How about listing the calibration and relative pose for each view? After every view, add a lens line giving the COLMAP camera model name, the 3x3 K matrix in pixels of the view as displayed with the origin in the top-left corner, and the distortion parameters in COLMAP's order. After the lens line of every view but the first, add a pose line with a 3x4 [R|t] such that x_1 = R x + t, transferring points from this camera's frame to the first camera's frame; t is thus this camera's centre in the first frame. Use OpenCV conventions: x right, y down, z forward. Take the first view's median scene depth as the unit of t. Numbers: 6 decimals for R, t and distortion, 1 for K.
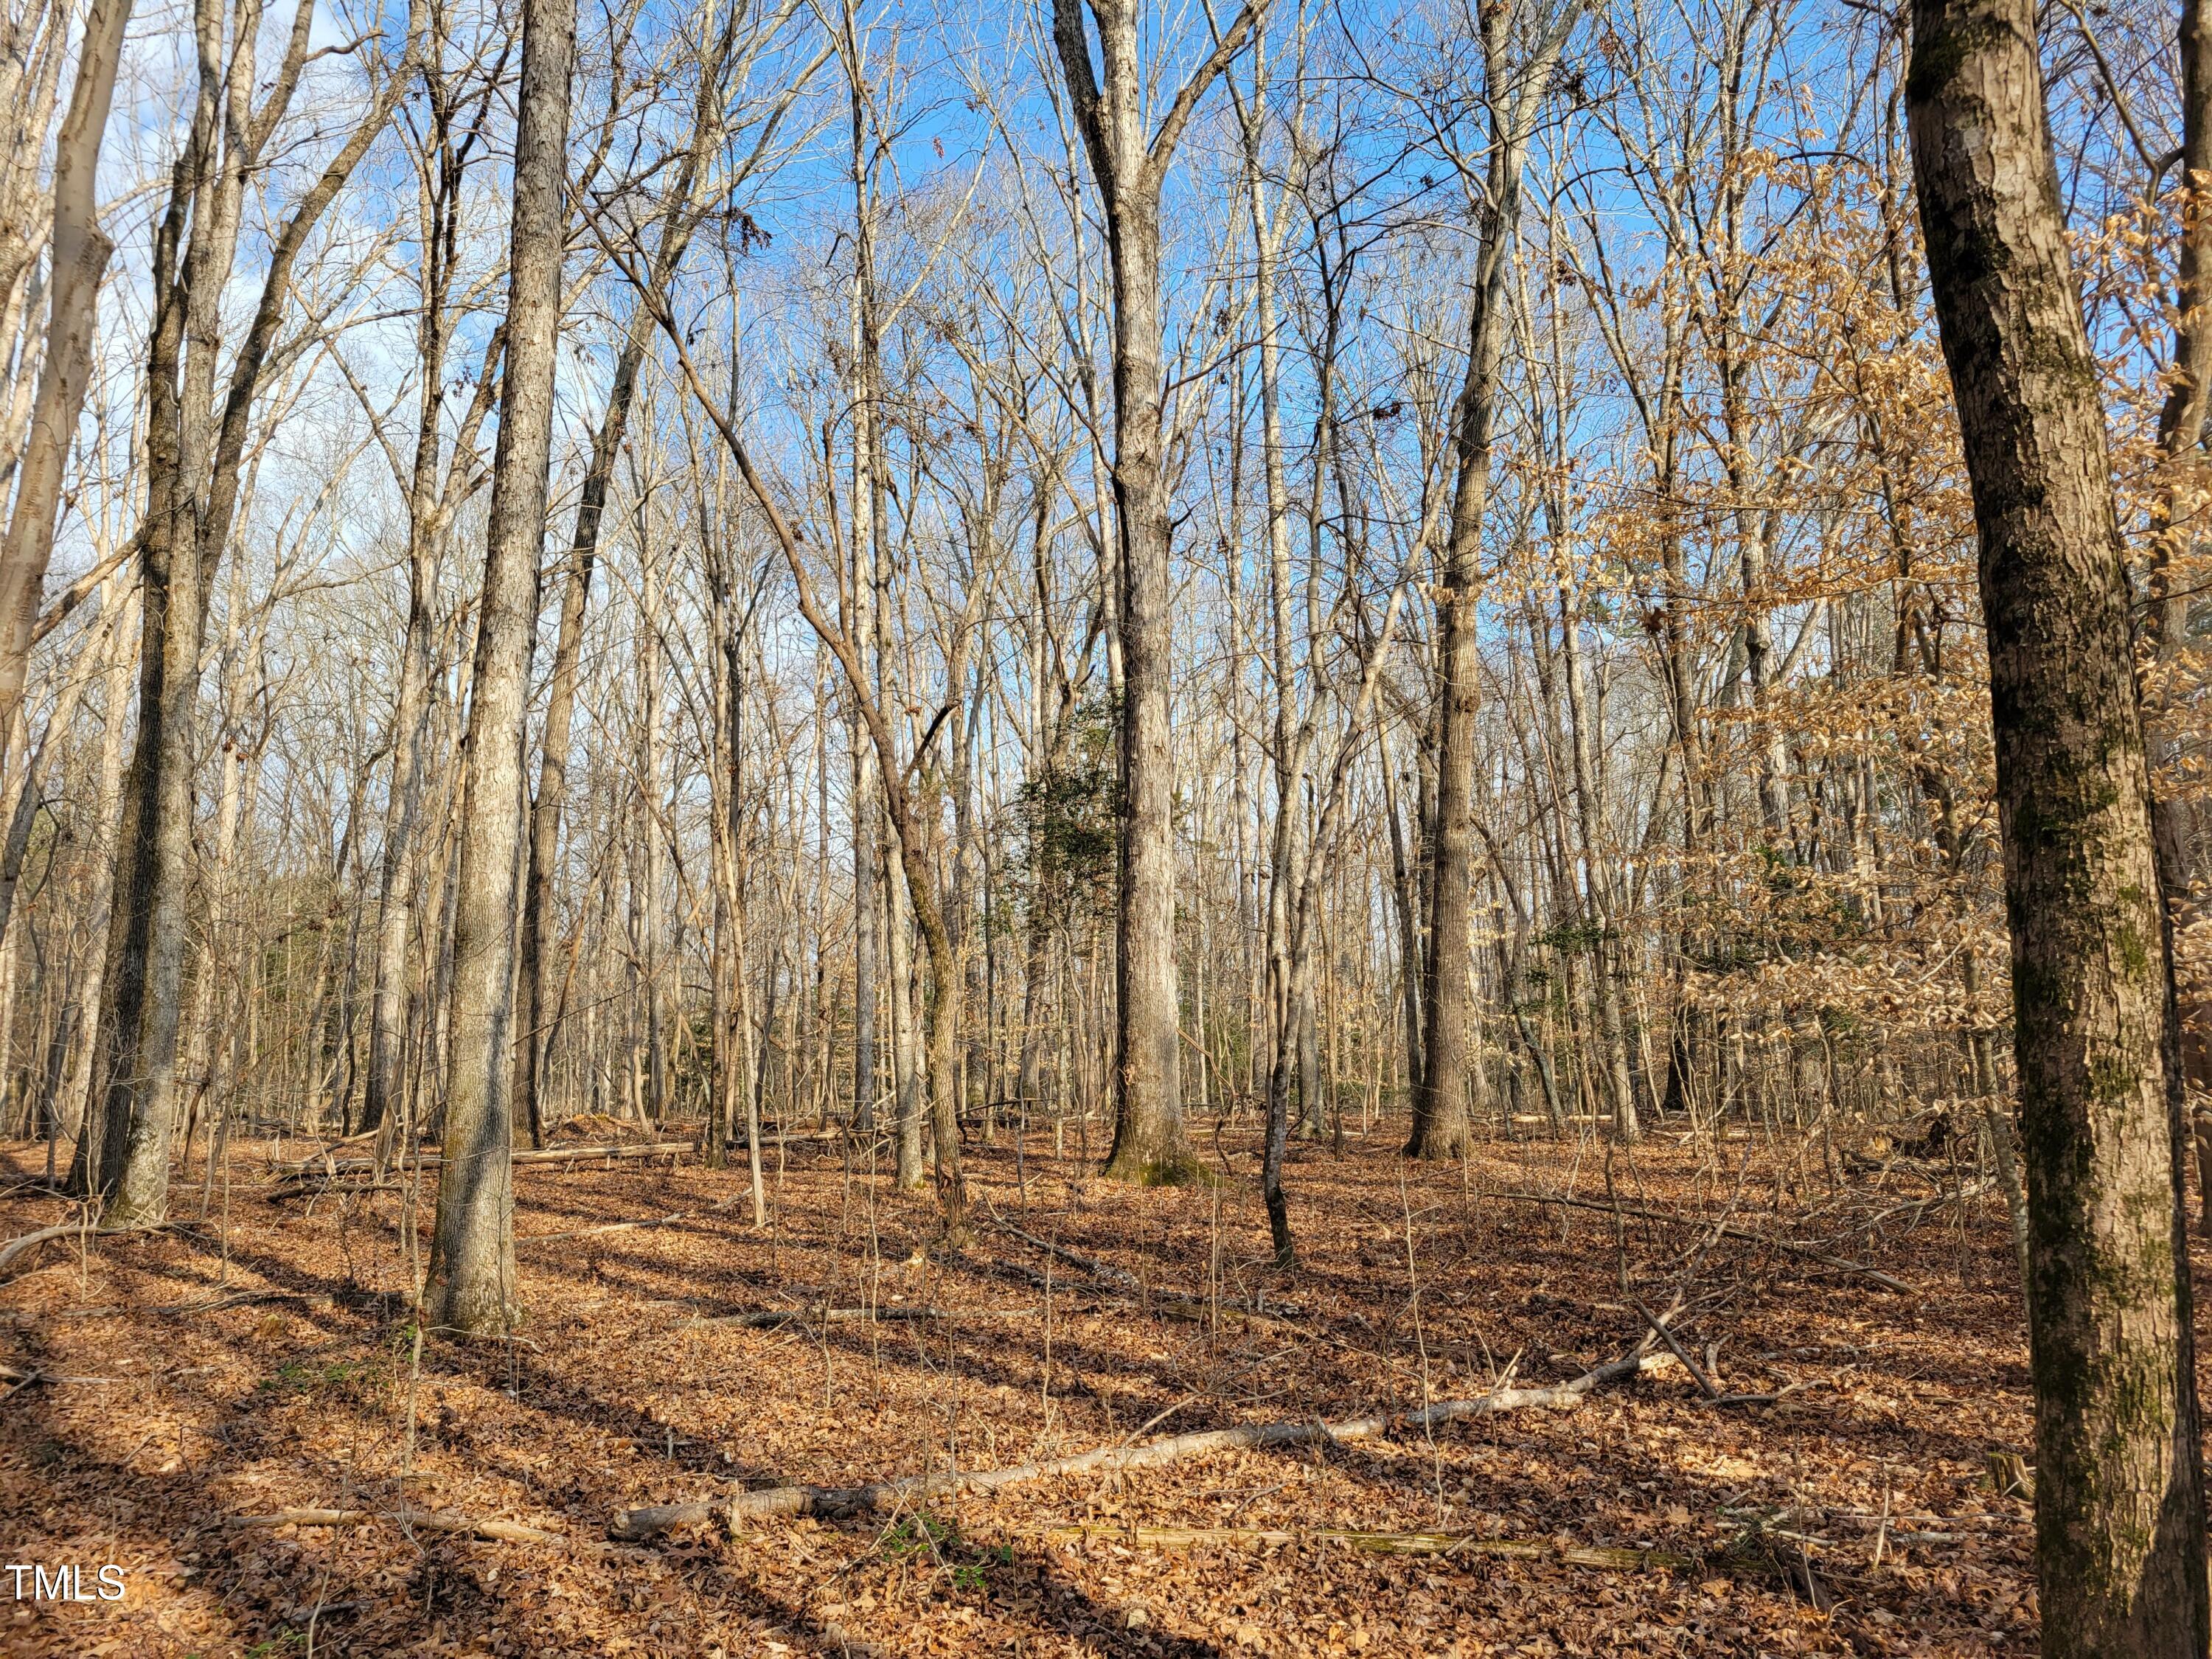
lens RADIAL K [[1710.5, 0, 1104.5], [0, 1710.5, 805.4], [0, 0, 1]] dist [0.049628, -0.002922]
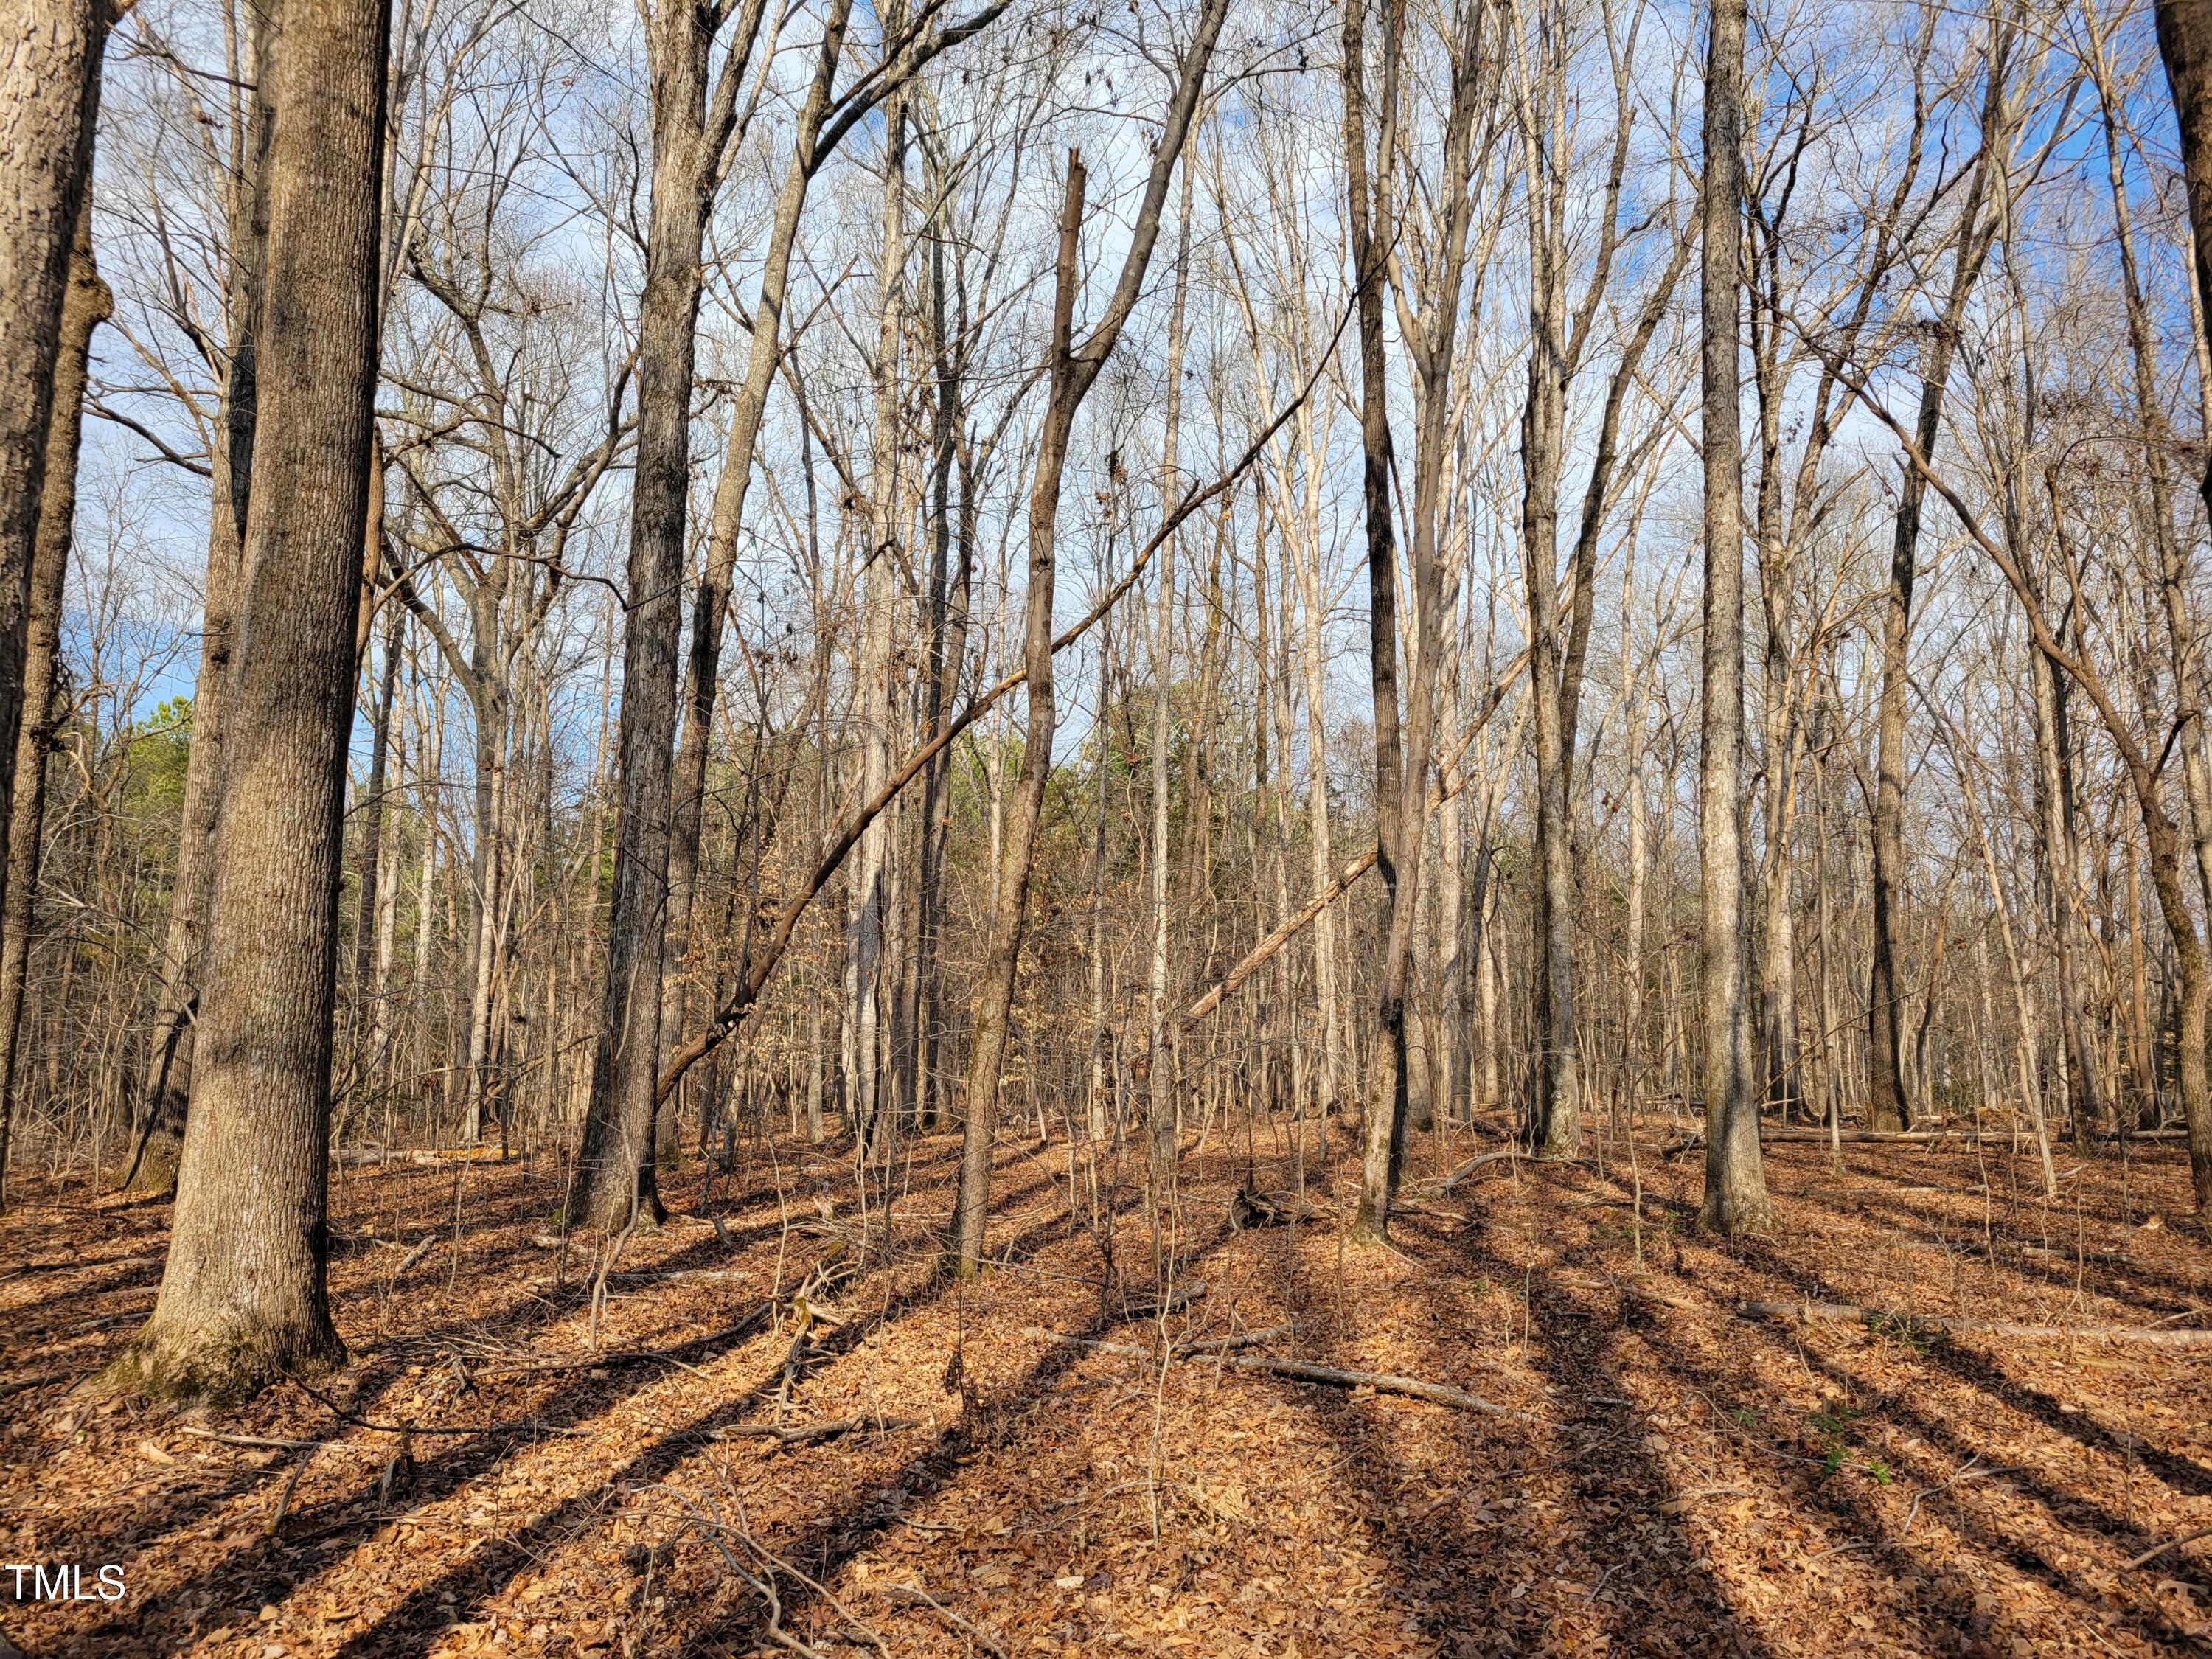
lens RADIAL K [[1672.9, 0, 1106.0], [0, 1672.9, 829.5], [0, 0, 1]] dist [-0.001983, -0.004914]
pose [[0.699572, -0.081877, -0.709856, 0.167840], [0.091514, 0.995499, -0.024636, -0.024534], [0.708678, -0.047728, 0.703916, -0.199486]]
